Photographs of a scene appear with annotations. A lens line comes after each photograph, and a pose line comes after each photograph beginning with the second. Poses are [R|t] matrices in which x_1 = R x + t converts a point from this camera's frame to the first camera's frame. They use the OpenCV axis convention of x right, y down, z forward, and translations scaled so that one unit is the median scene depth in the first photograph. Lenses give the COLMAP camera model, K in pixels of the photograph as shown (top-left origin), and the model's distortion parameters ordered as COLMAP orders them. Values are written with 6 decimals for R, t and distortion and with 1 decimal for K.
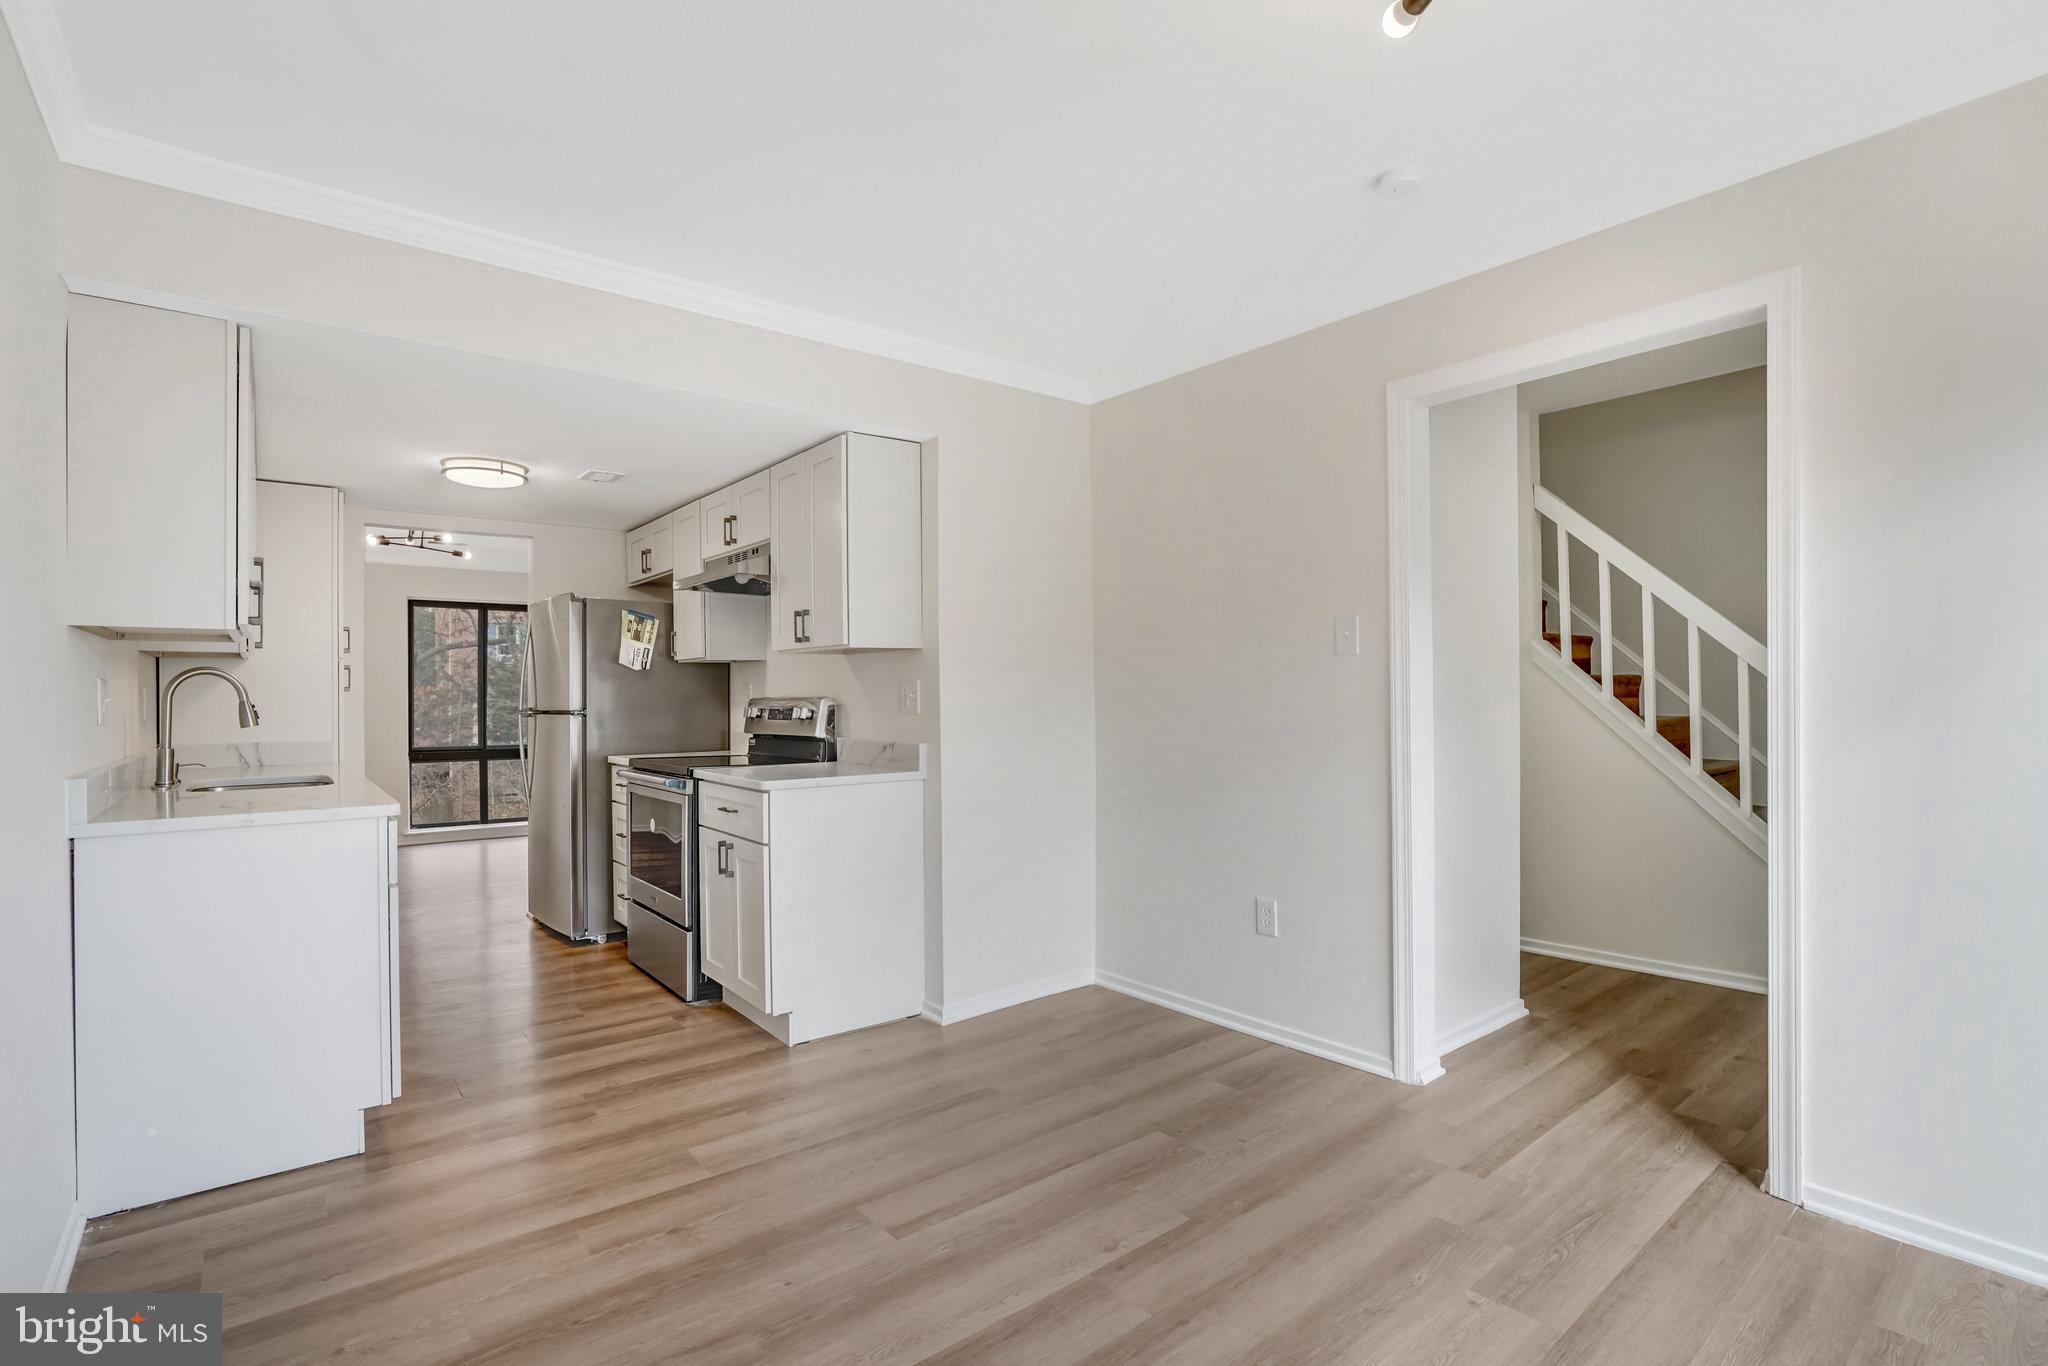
lens RADIAL K [[967.6, 0, 1013.9], [0, 967.6, 690.8], [0, 0, 1]] dist [-0.043511, 0.016729]
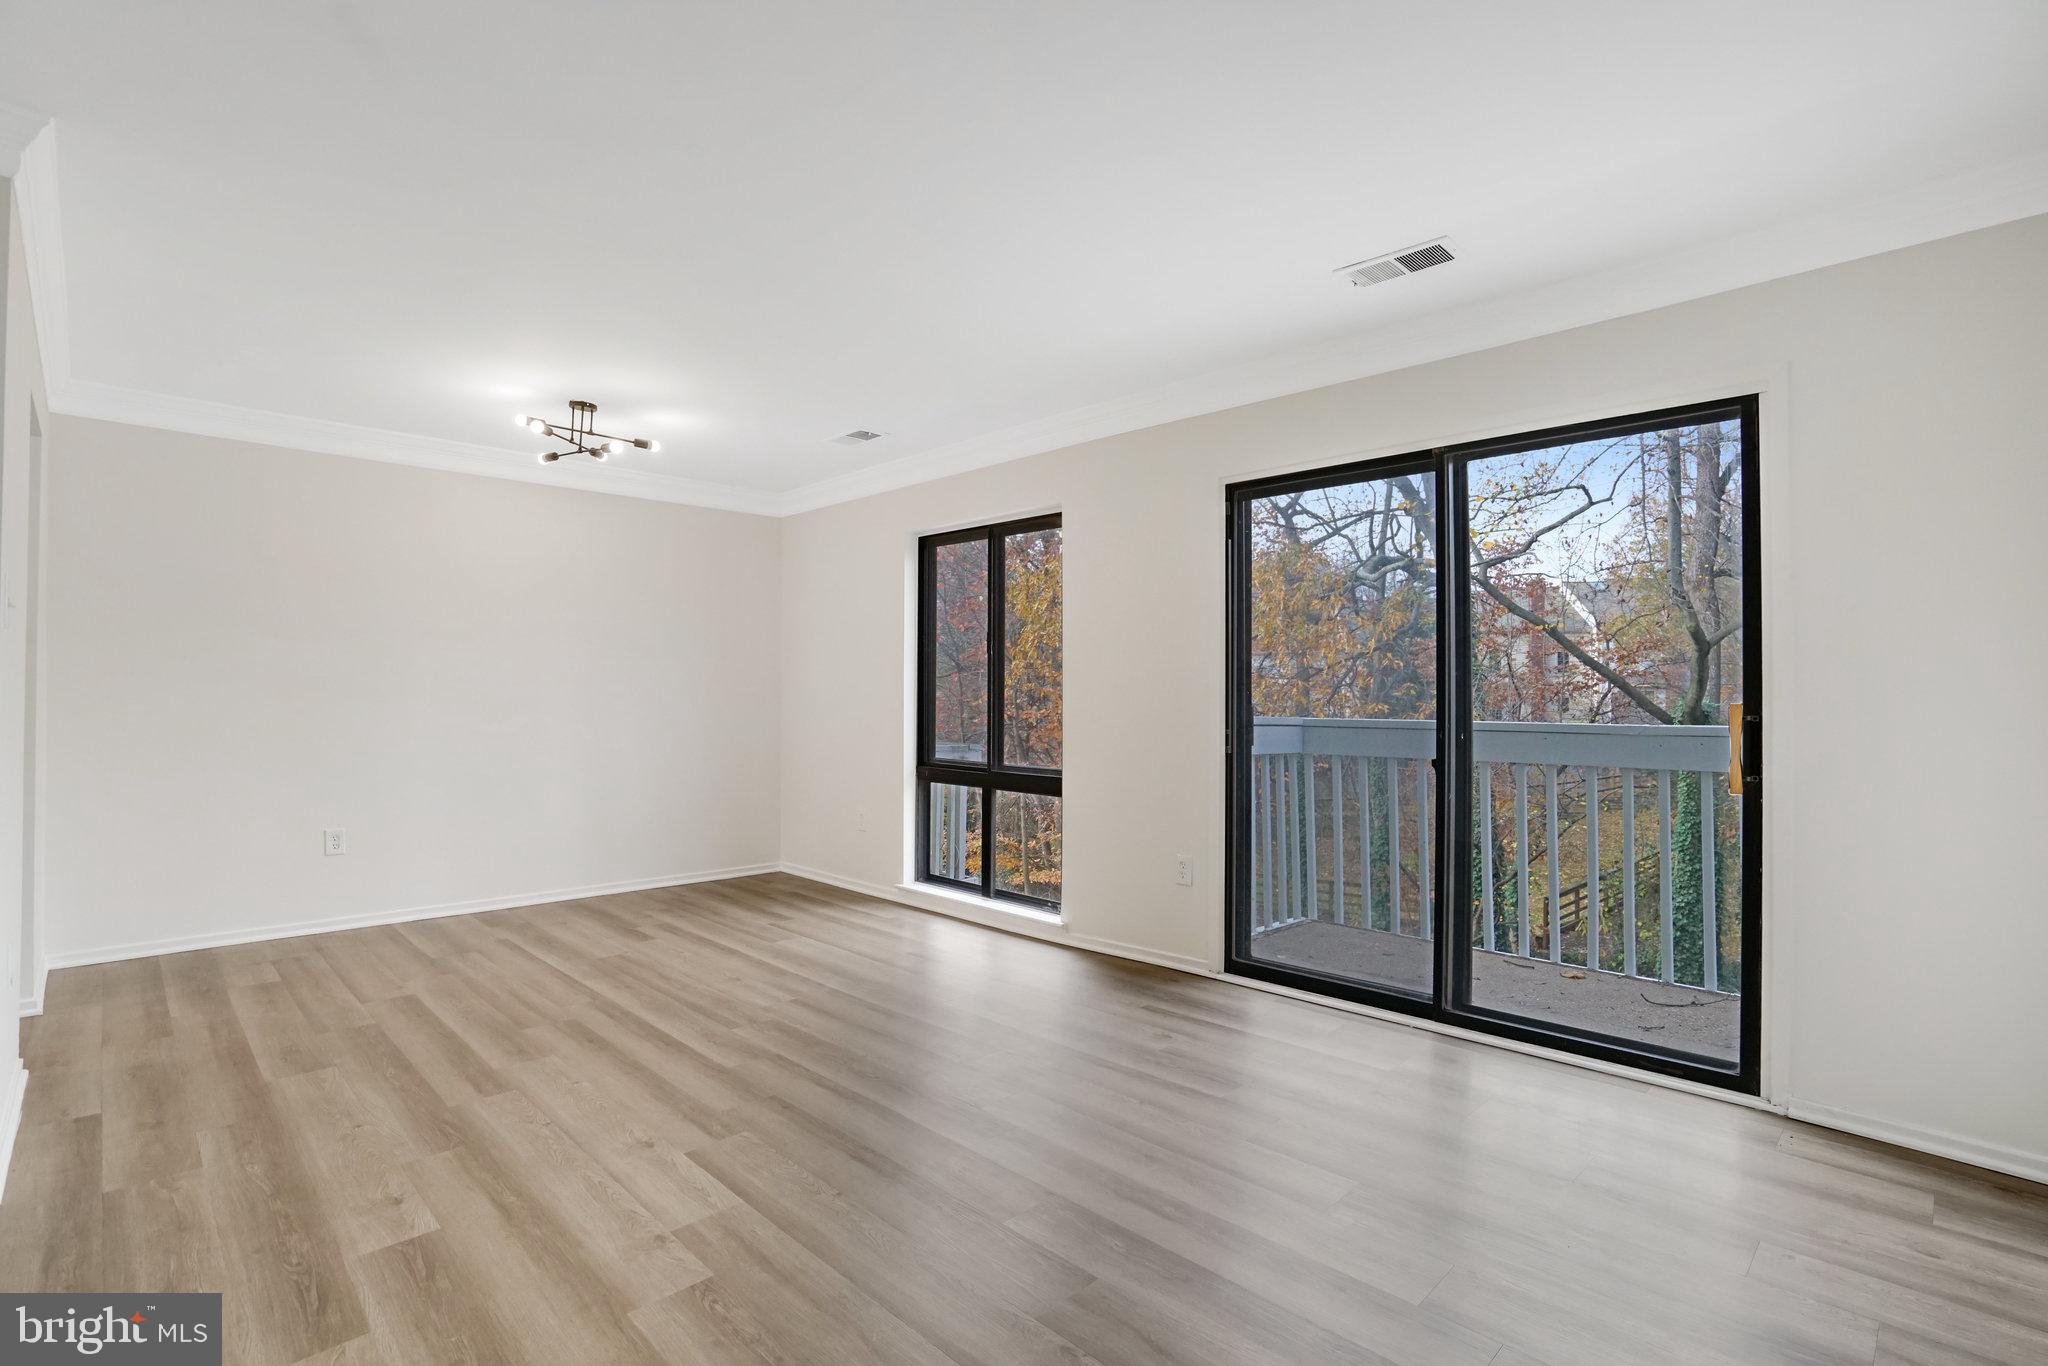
lens RADIAL K [[967.6, 0, 1013.9], [0, 967.6, 690.8], [0, 0, 1]] dist [-0.043511, 0.016729]
pose [[0.086252, -0.001908, -0.996272, 0.050632], [-0.001962, 0.999996, -0.002085, 0.012769], [0.996271, 0.002134, 0.086248, 0.960104]]
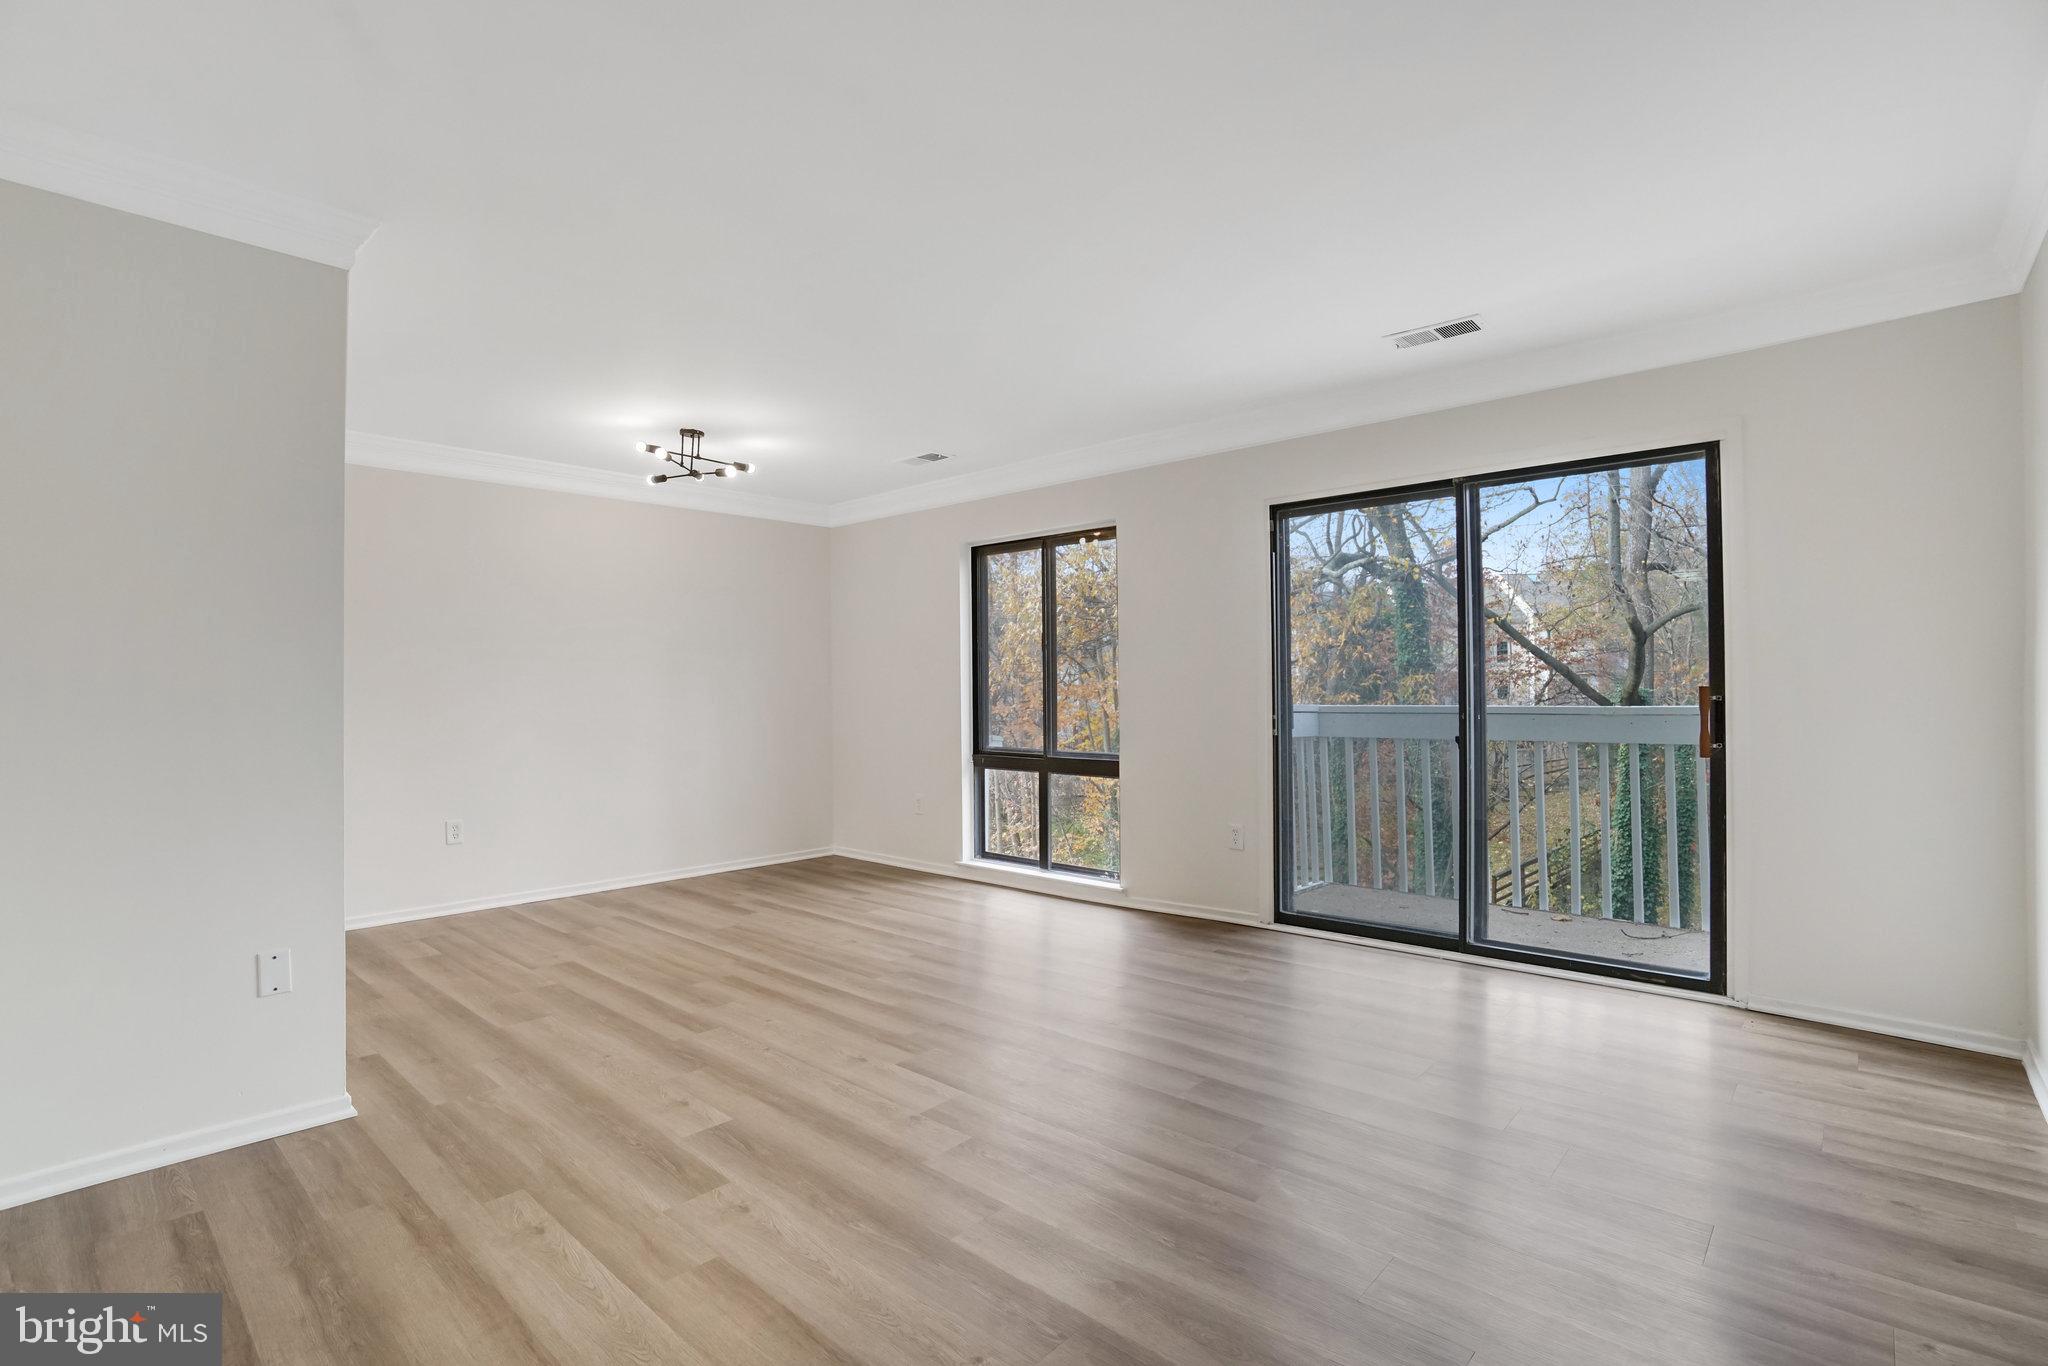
lens RADIAL K [[967.6, 0, 1013.9], [0, 967.6, 690.8], [0, 0, 1]] dist [-0.043511, 0.016729]
pose [[0.139967, 0.001347, -0.990155, 0.113286], [0.011472, 0.999930, 0.002982, 0.013229], [0.990090, -0.011776, 0.139942, 0.881301]]
